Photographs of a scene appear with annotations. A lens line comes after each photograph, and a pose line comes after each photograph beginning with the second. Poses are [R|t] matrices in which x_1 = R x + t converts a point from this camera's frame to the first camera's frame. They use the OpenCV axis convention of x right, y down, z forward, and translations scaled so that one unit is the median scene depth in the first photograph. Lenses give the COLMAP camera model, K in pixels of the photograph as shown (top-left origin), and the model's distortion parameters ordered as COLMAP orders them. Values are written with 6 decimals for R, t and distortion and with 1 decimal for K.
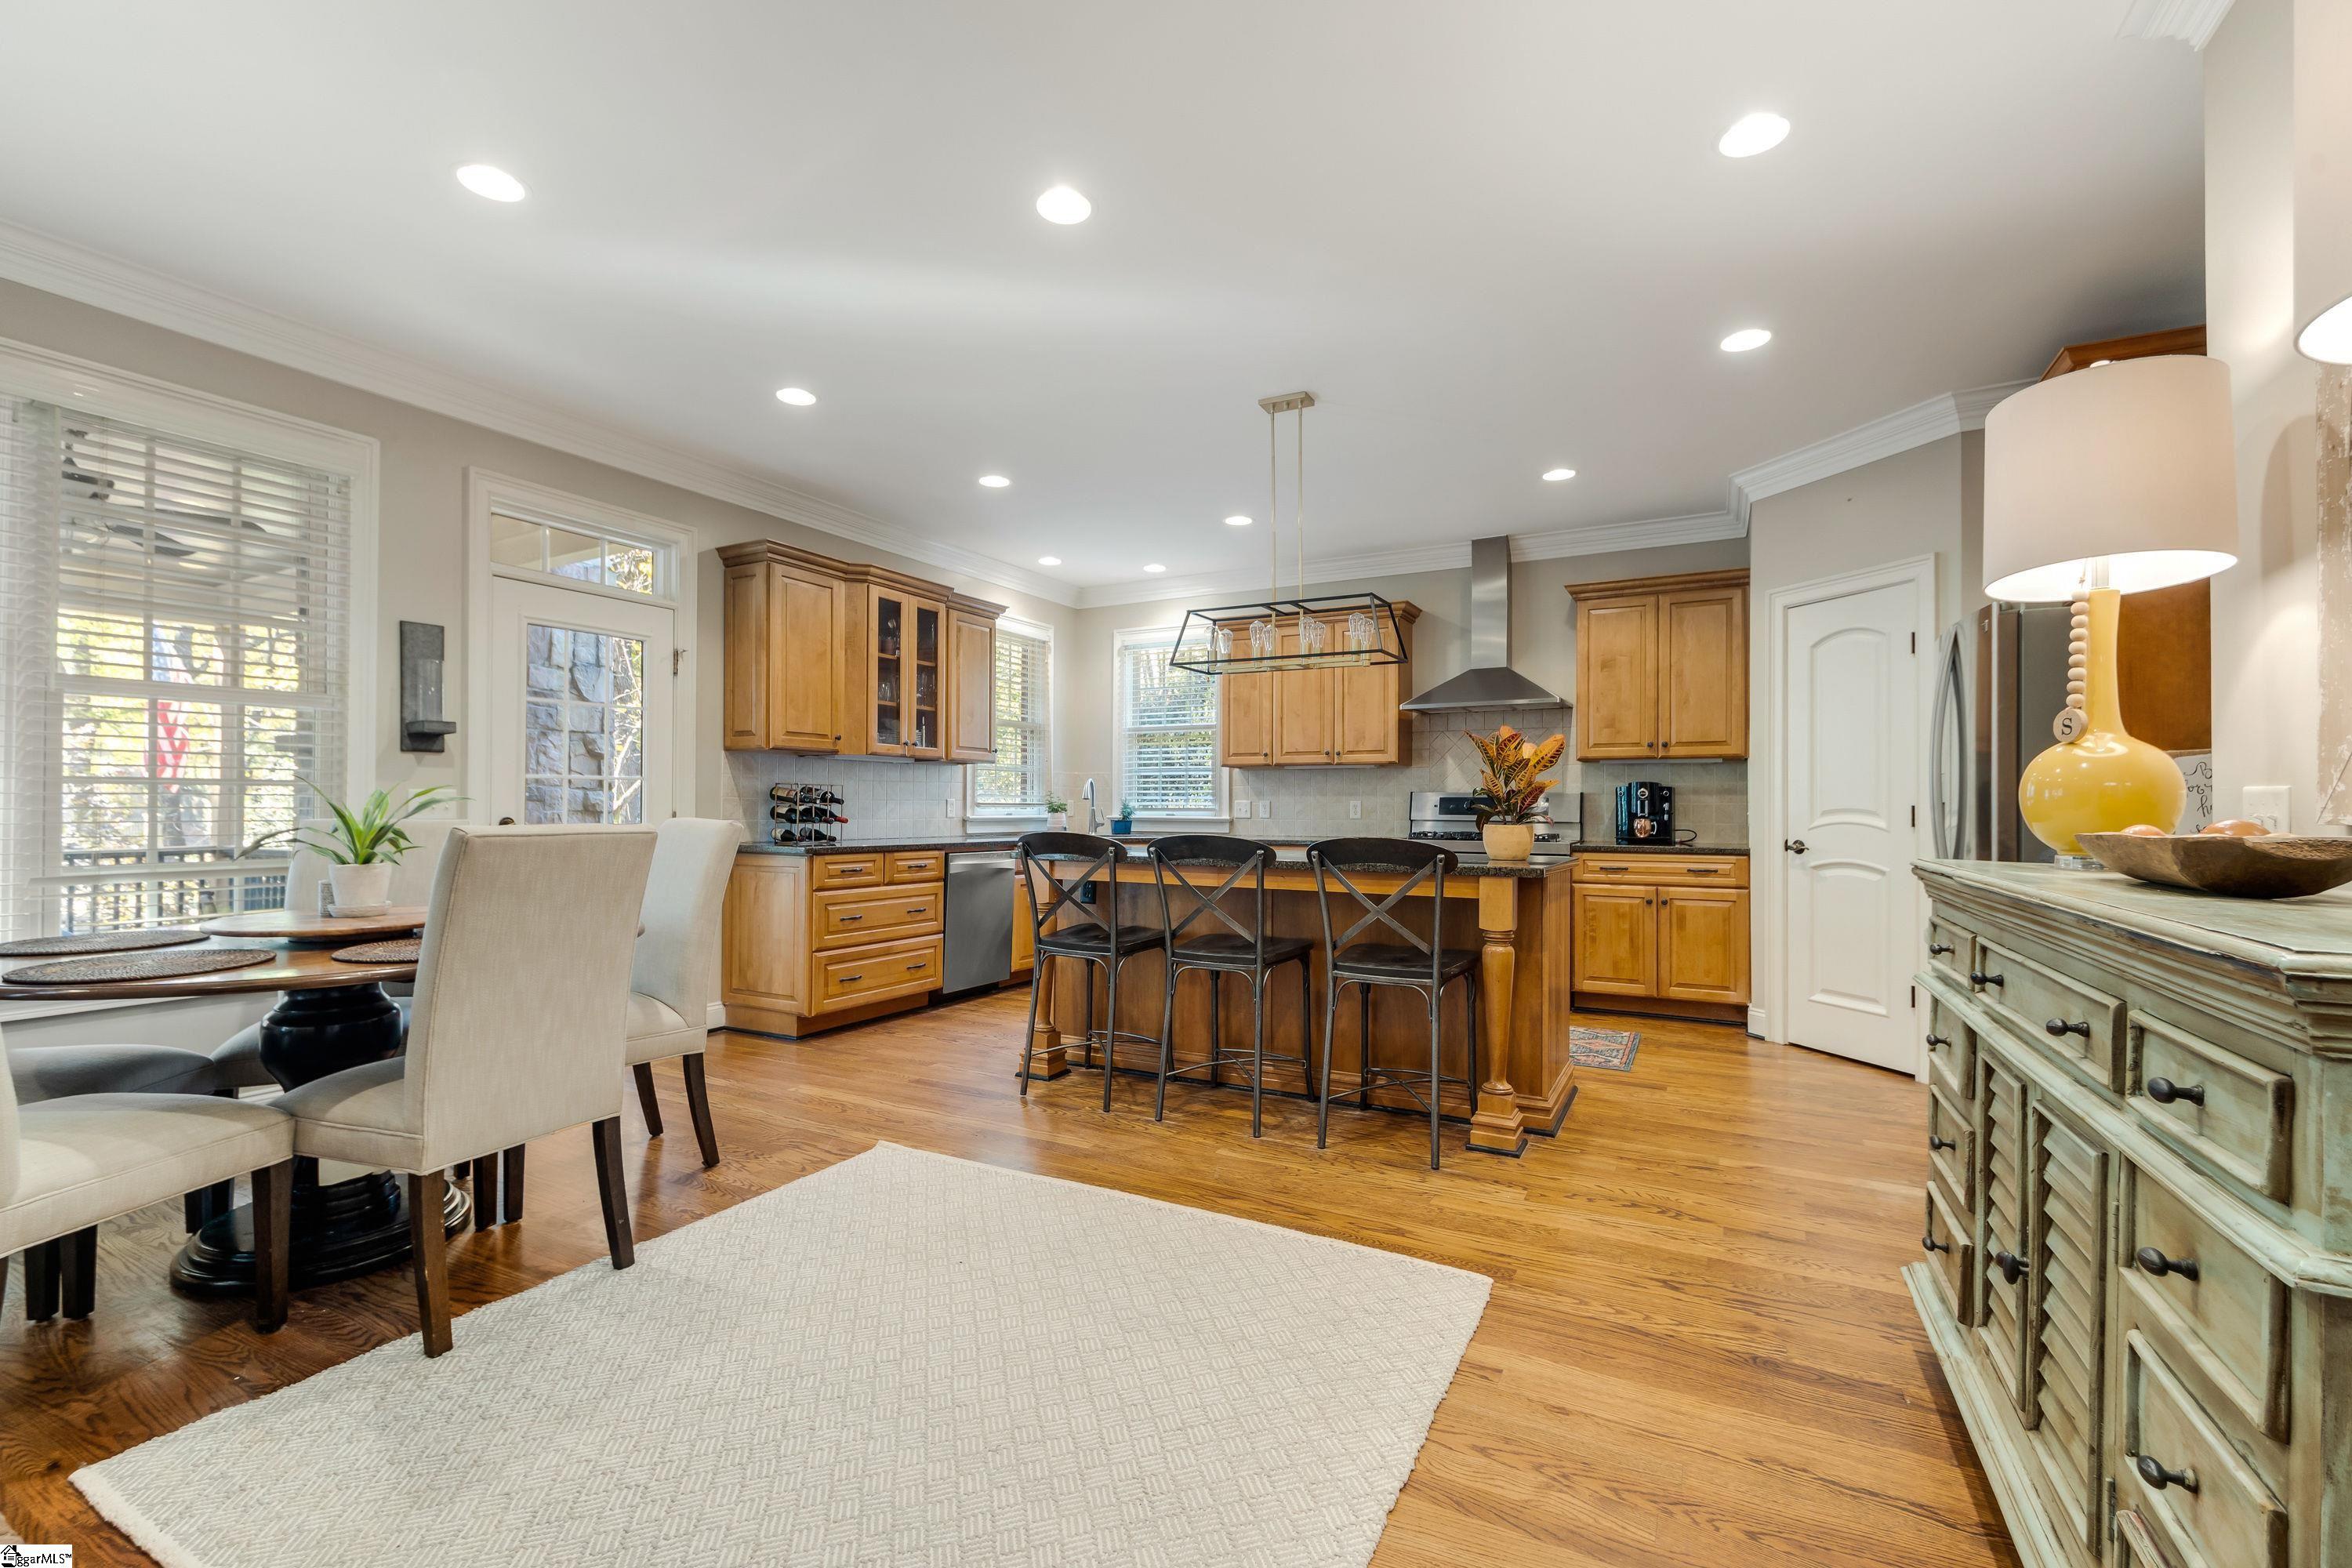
lens RADIAL K [[1031.7, 0, 1170.0], [0, 1031.7, 814.4], [0, 0, 1]] dist [0.000019, -0.000077]
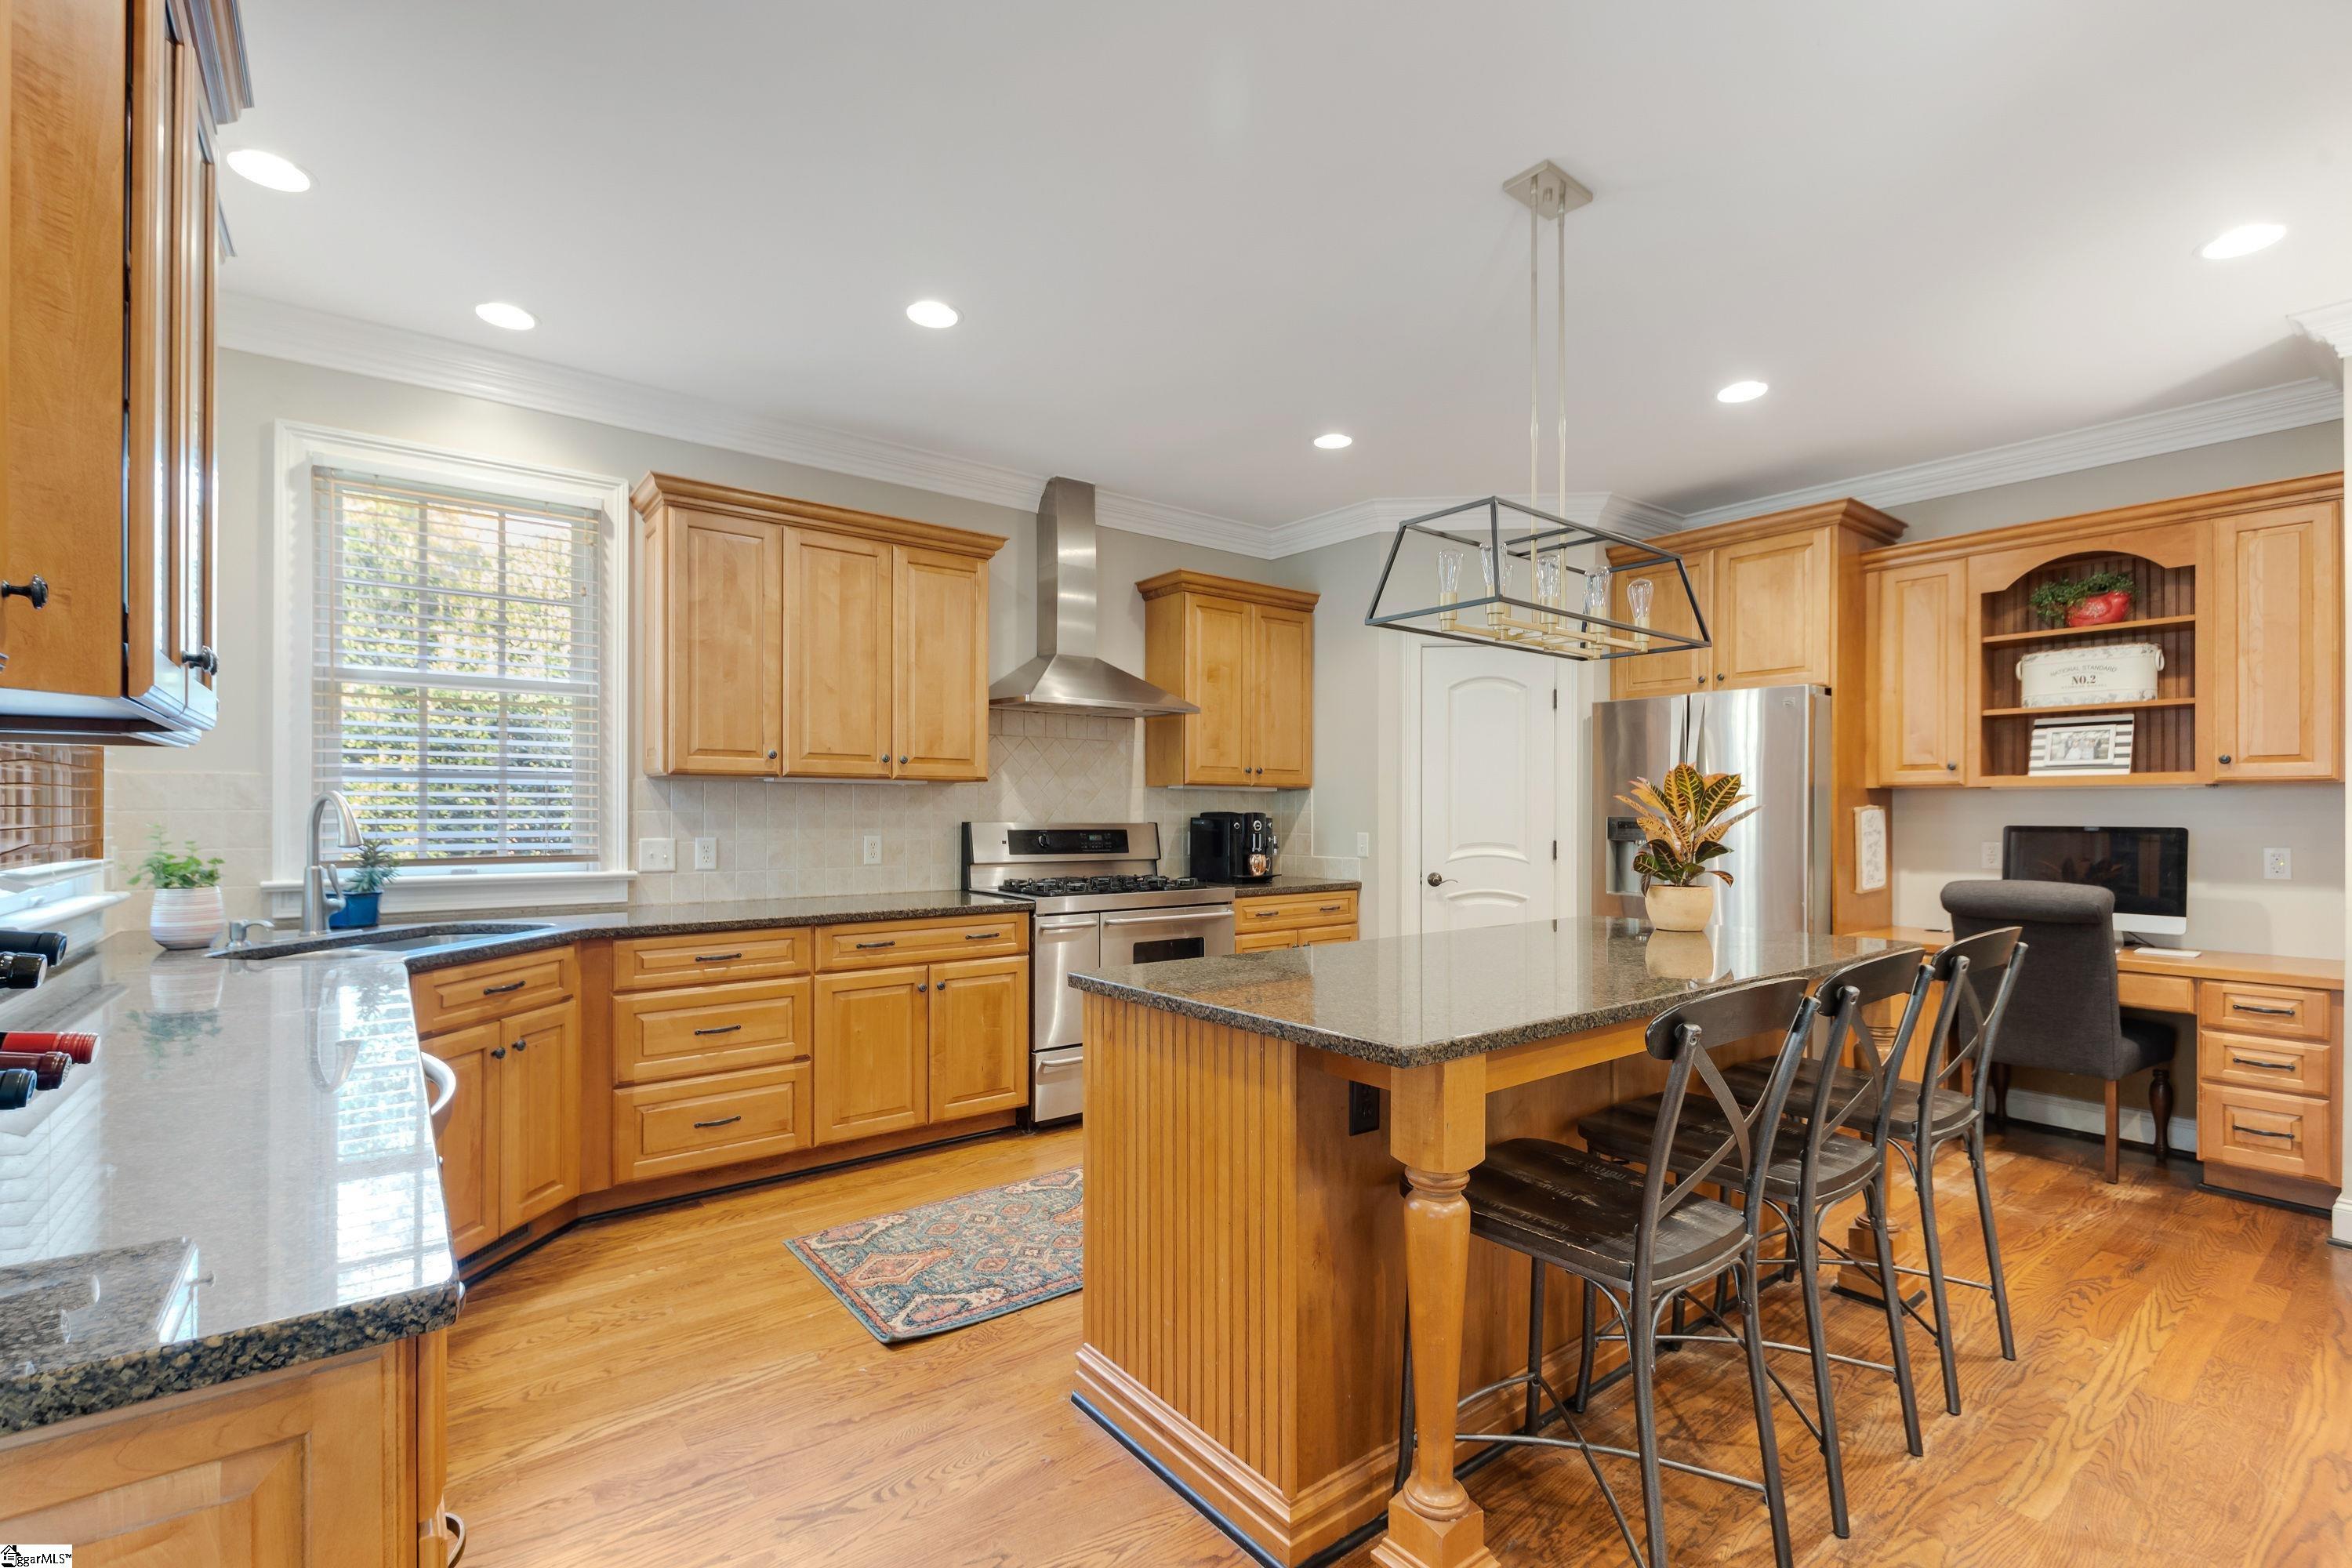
lens RADIAL K [[1031.7, 0, 1170.0], [0, 1031.7, 814.4], [0, 0, 1]] dist [0.000019, -0.000077]
pose [[0.405913, -0.001225, 0.913911, -0.330667], [0.007569, 0.999969, -0.002022, -0.025069], [-0.913881, 0.007738, 0.405909, 0.618317]]
